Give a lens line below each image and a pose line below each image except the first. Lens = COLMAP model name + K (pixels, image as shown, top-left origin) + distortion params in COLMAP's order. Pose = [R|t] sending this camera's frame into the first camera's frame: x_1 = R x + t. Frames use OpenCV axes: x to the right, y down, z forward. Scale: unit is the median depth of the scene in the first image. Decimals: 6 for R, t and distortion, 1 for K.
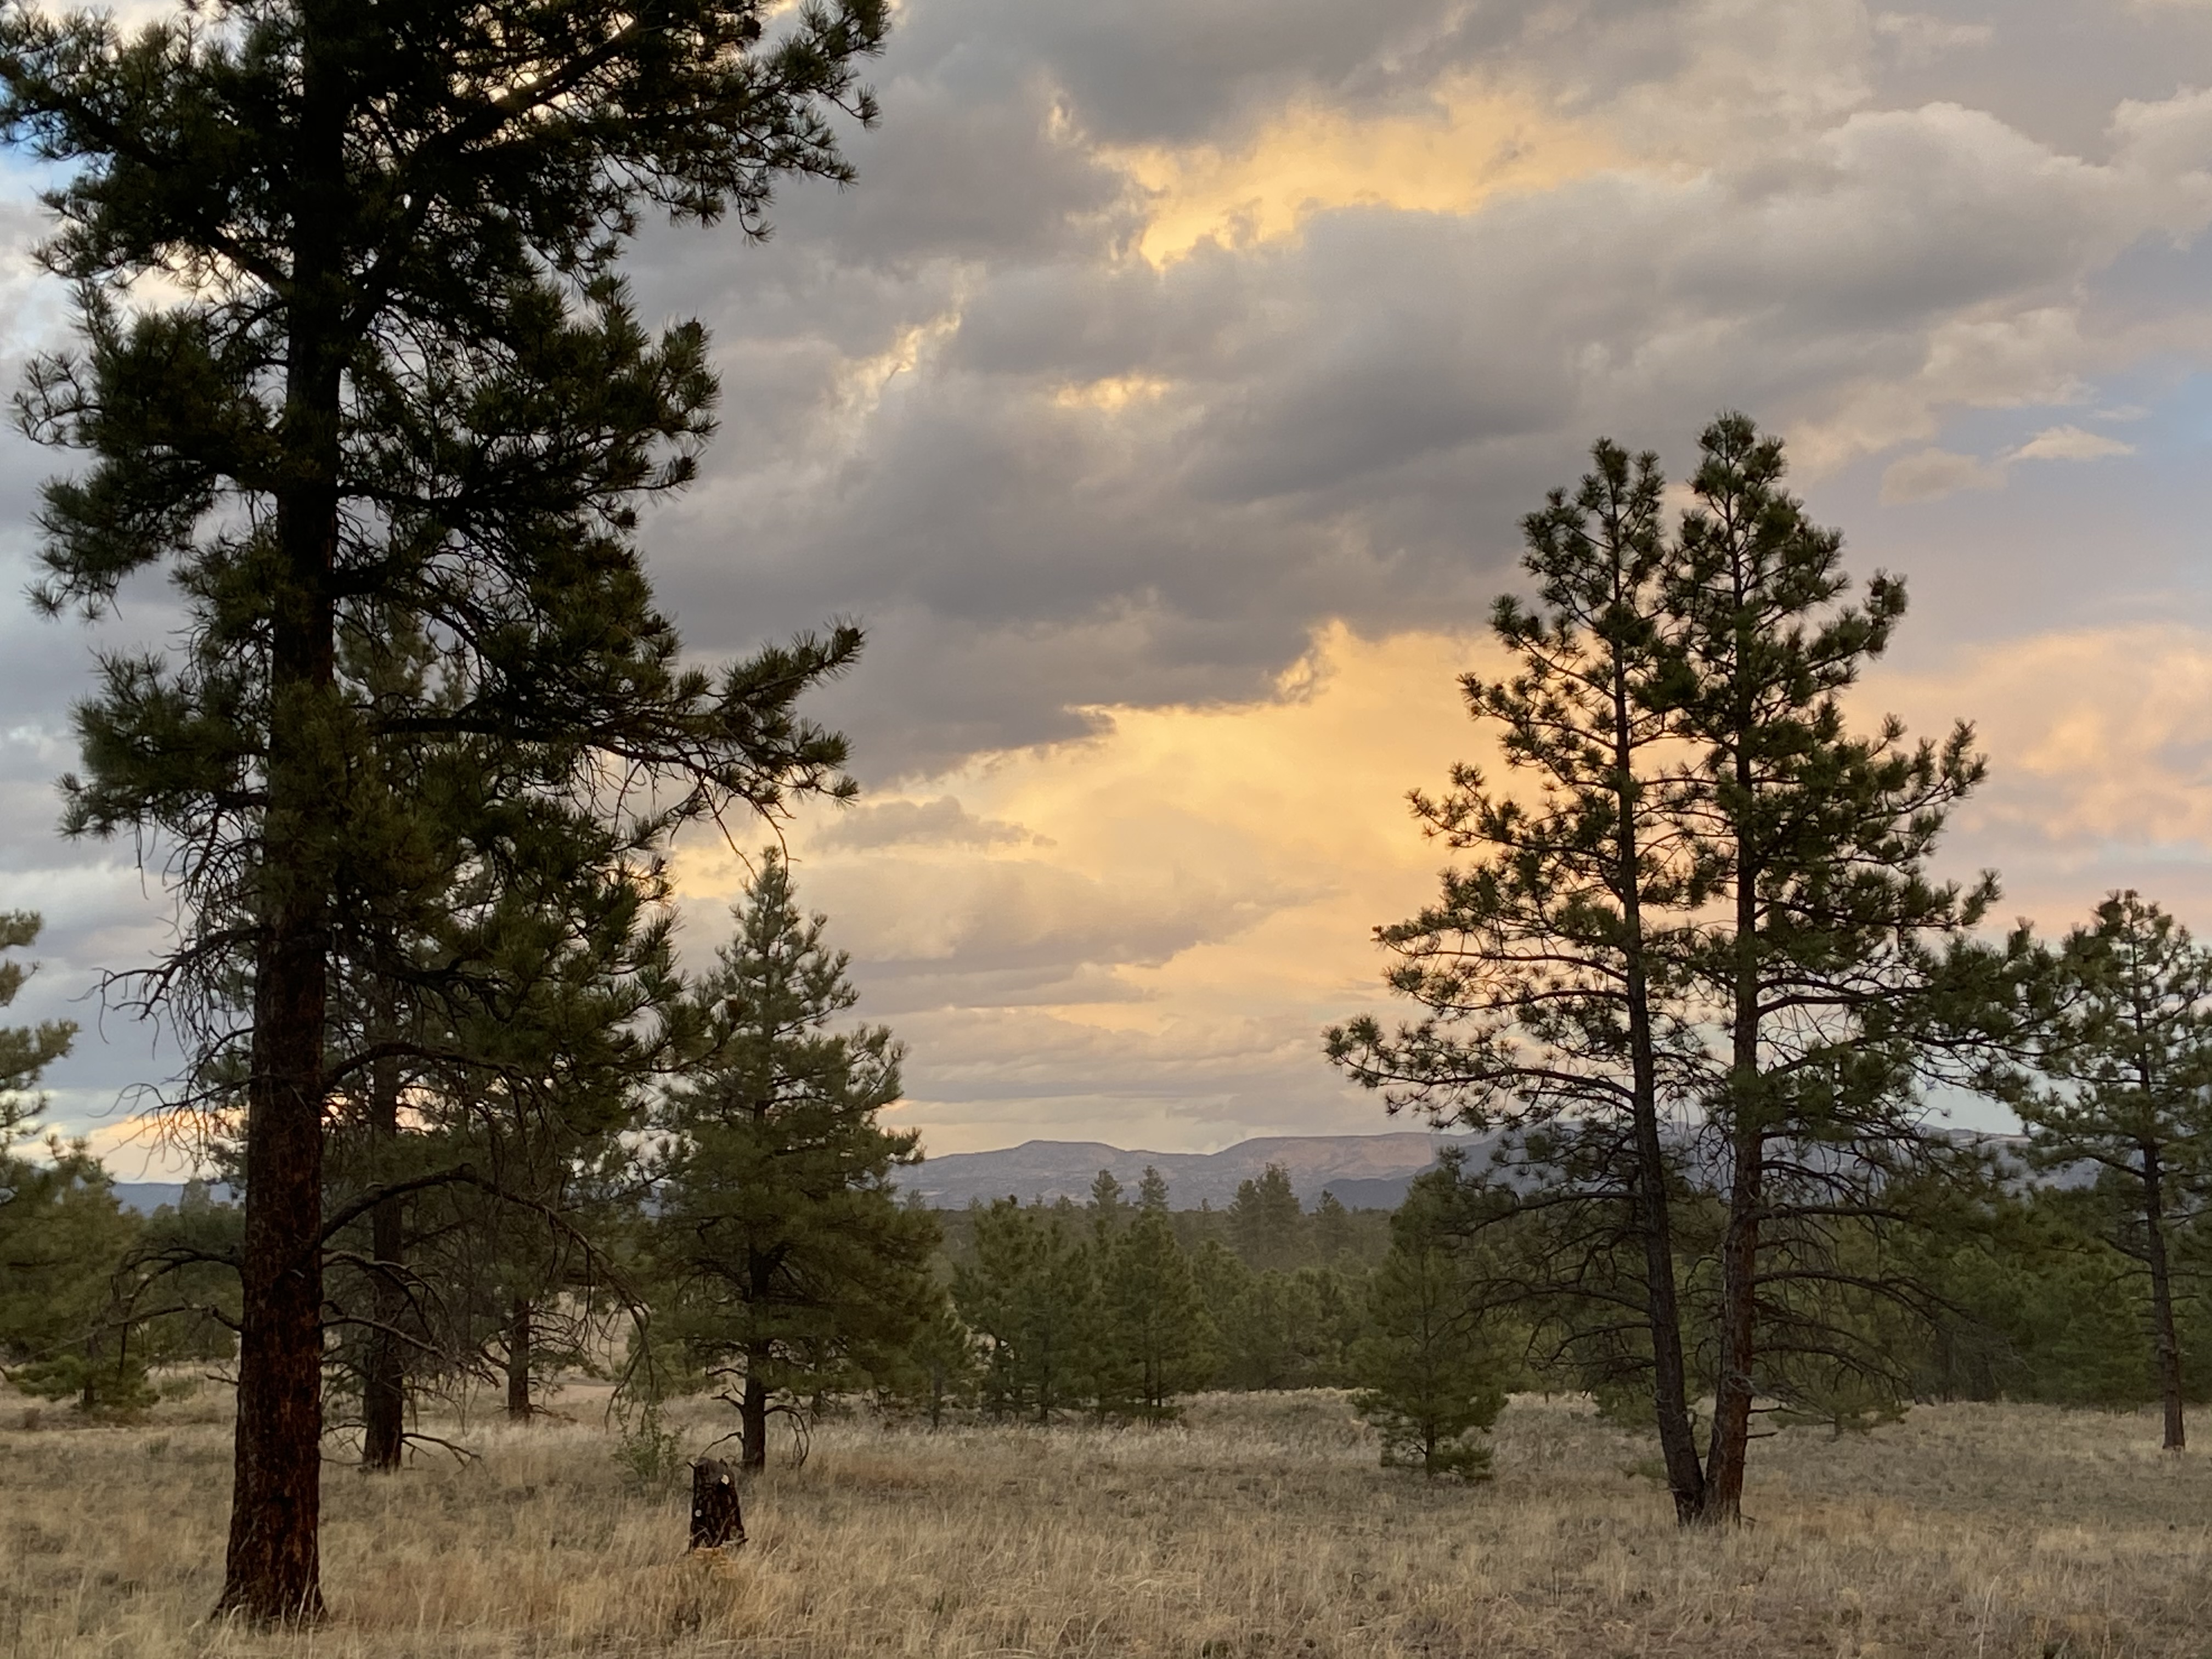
lens RADIAL K [[3473.0, 0, 1117.4], [0, 3473.0, 819.1], [0, 0, 1]] dist [0.109960, 0.000000]
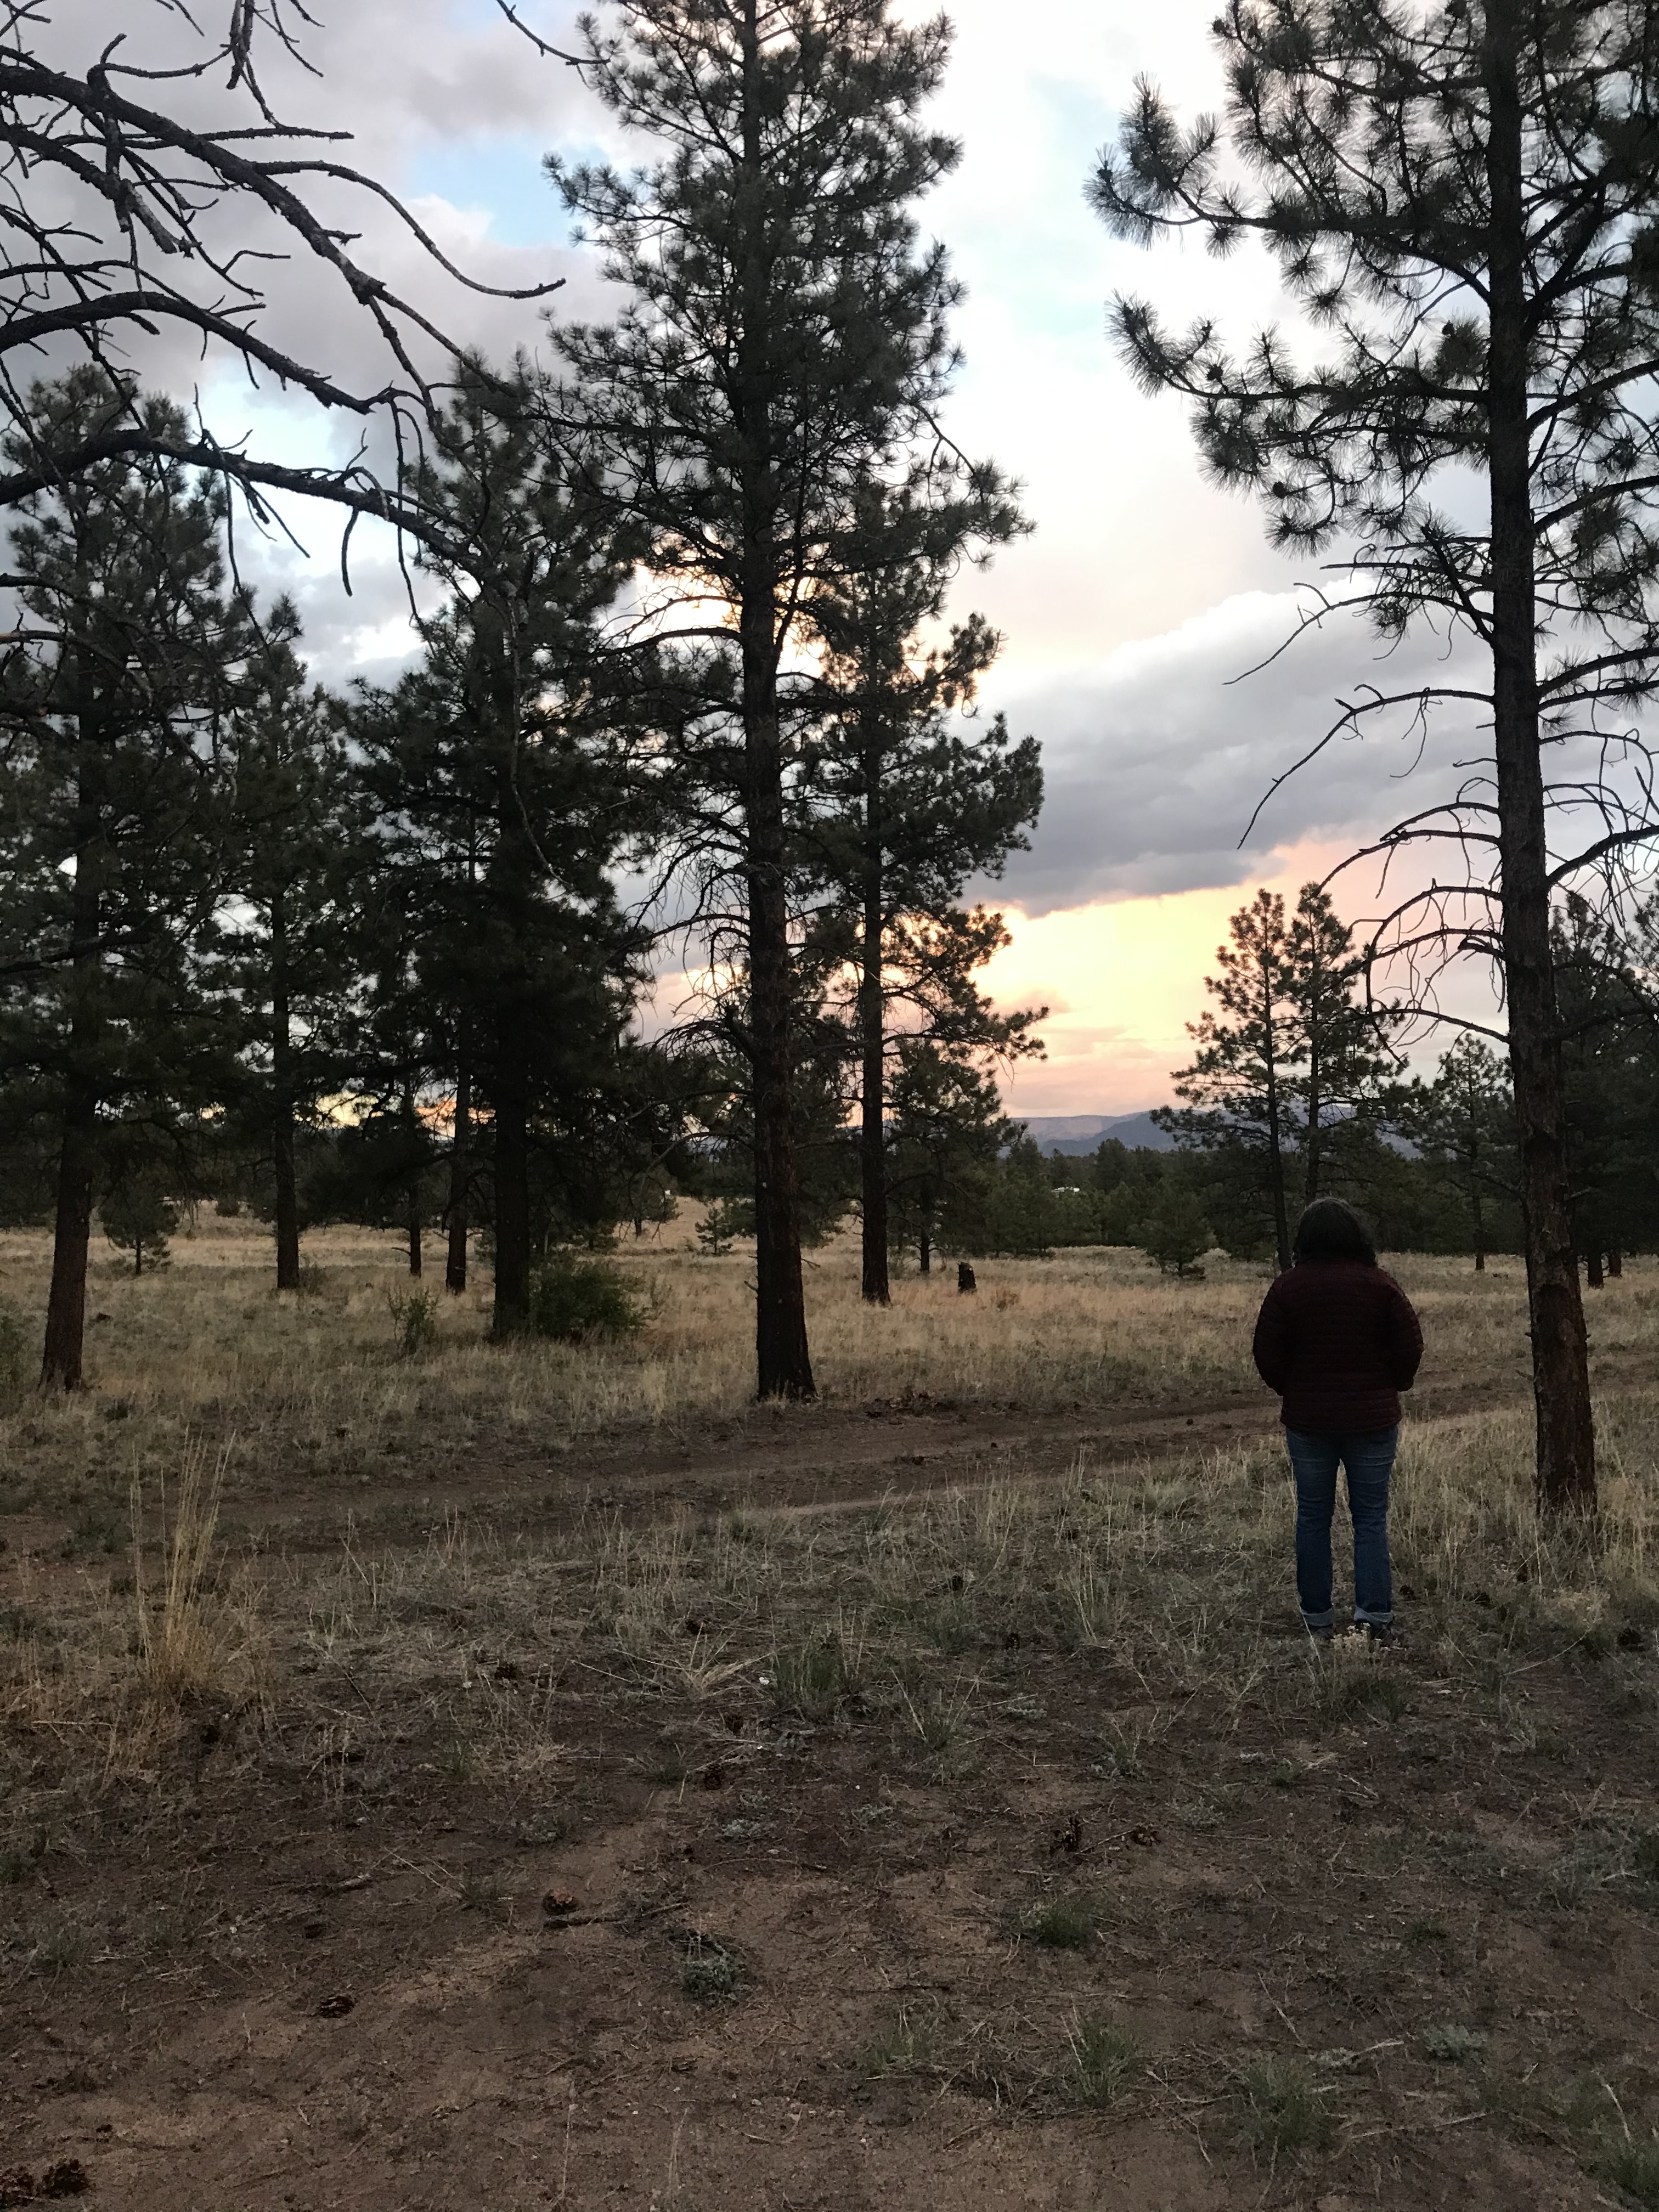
lens RADIAL K [[1893.5, 0, 818.8], [0, 1893.5, 1111.4], [0, 0, 1]] dist [0.065686, -0.006175]
pose [[0.998477, 0.000579, -0.055175, -0.119422], [0.004388, 0.995943, 0.089874, -0.073704], [0.055003, -0.089979, 0.994424, -0.480656]]
